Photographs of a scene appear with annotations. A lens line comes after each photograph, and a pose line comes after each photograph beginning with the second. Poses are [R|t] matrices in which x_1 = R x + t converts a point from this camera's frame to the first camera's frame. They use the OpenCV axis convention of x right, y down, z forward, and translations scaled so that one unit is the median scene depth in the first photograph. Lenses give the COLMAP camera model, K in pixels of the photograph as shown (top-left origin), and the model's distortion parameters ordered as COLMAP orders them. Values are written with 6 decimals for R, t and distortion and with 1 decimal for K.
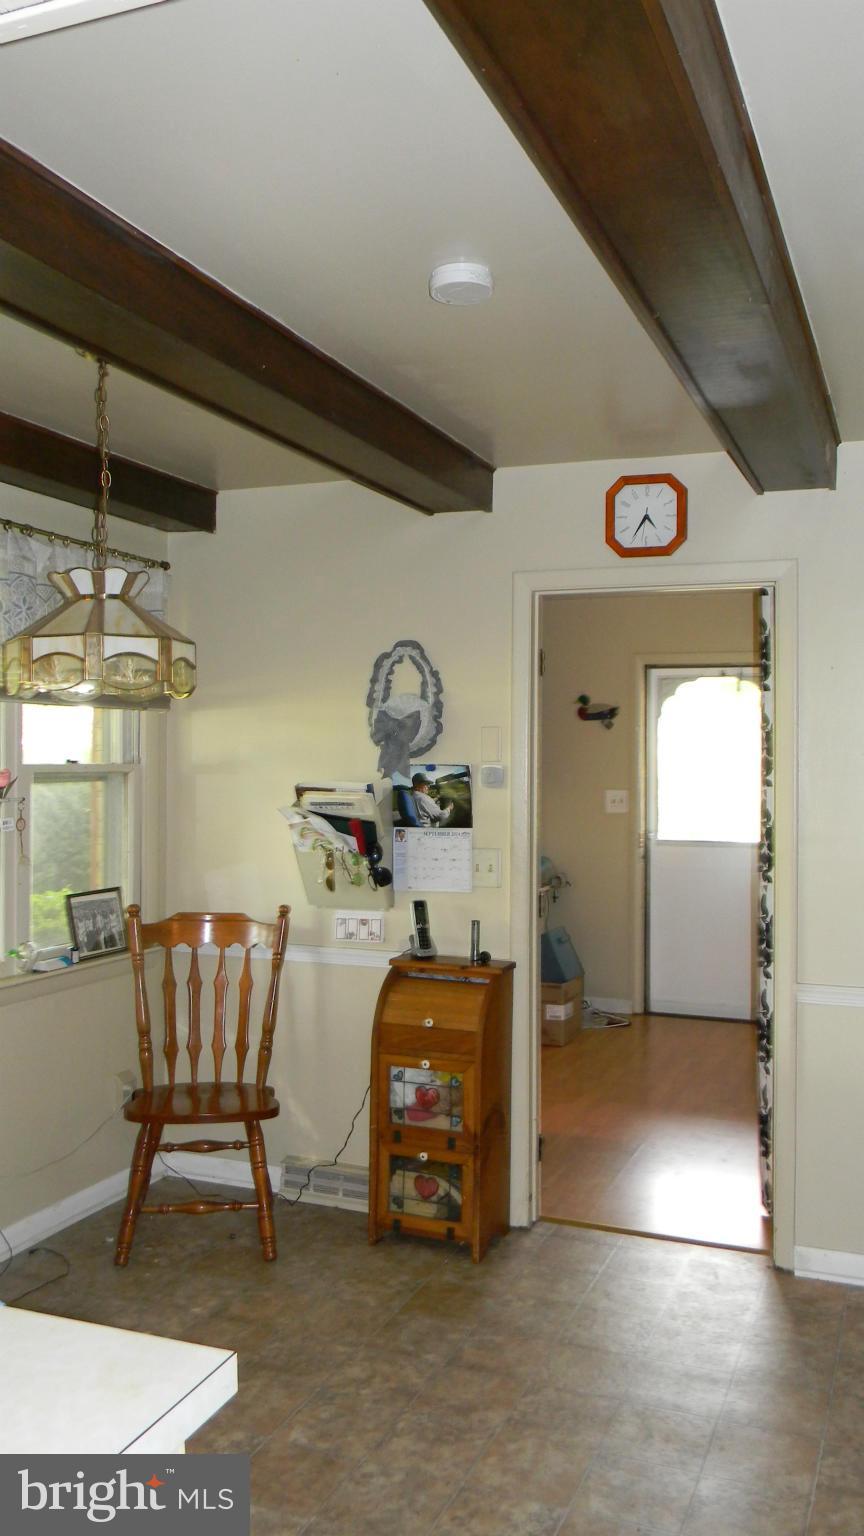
lens RADIAL K [[1235.7, 0, 445.1], [0, 1235.7, 765.2], [0, 0, 1]] dist [0.002857, 0.008725]
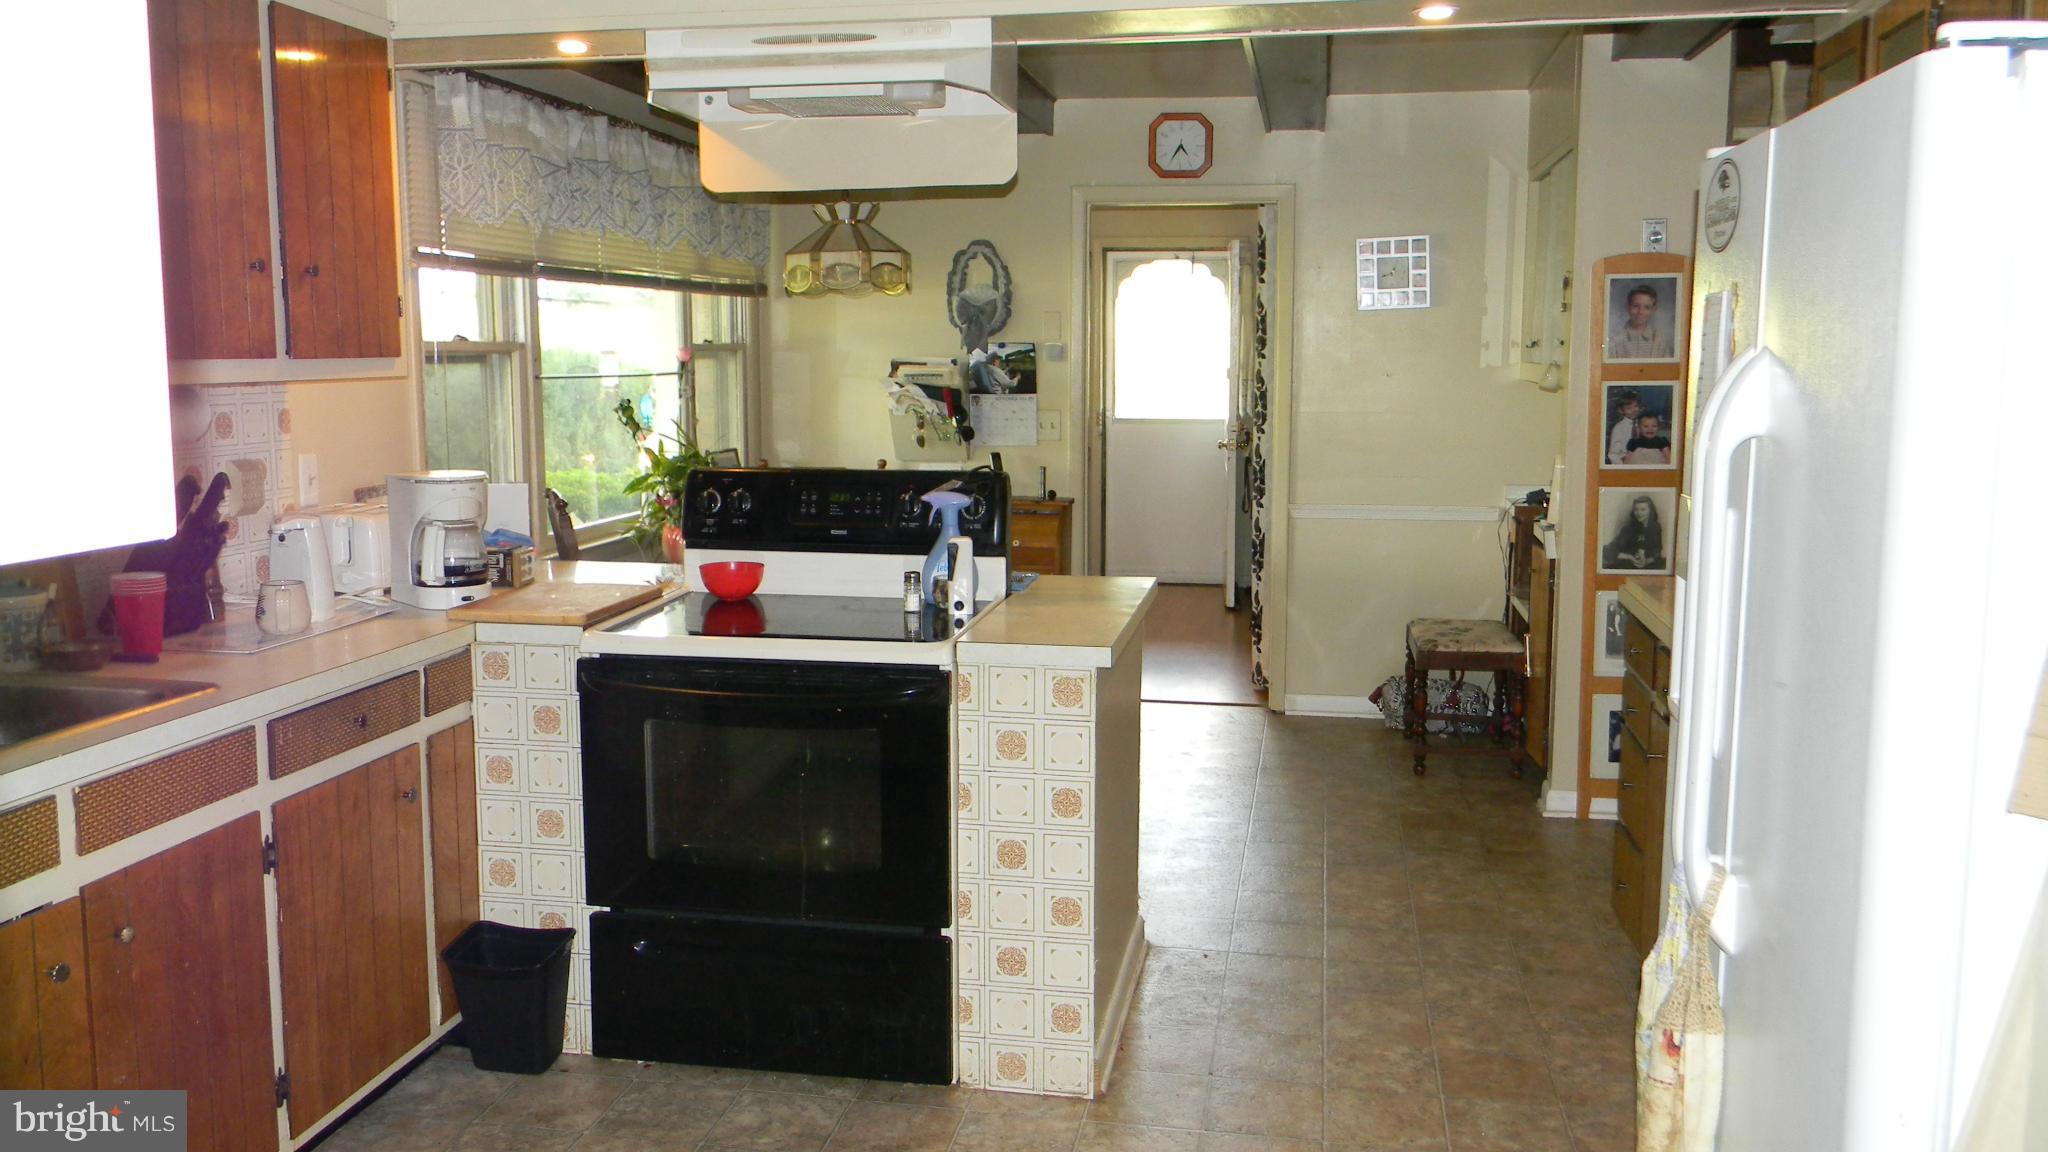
lens RADIAL K [[1647.6, 0, 1011.7], [0, 1647.6, 568.9], [0, 0, 1]] dist [0.002857, 0.008725]
pose [[0.981993, -0.026229, 0.187090, -0.317483], [0.001535, 0.991390, 0.130932, 0.007859], [-0.188914, -0.128287, 0.973578, -0.636103]]
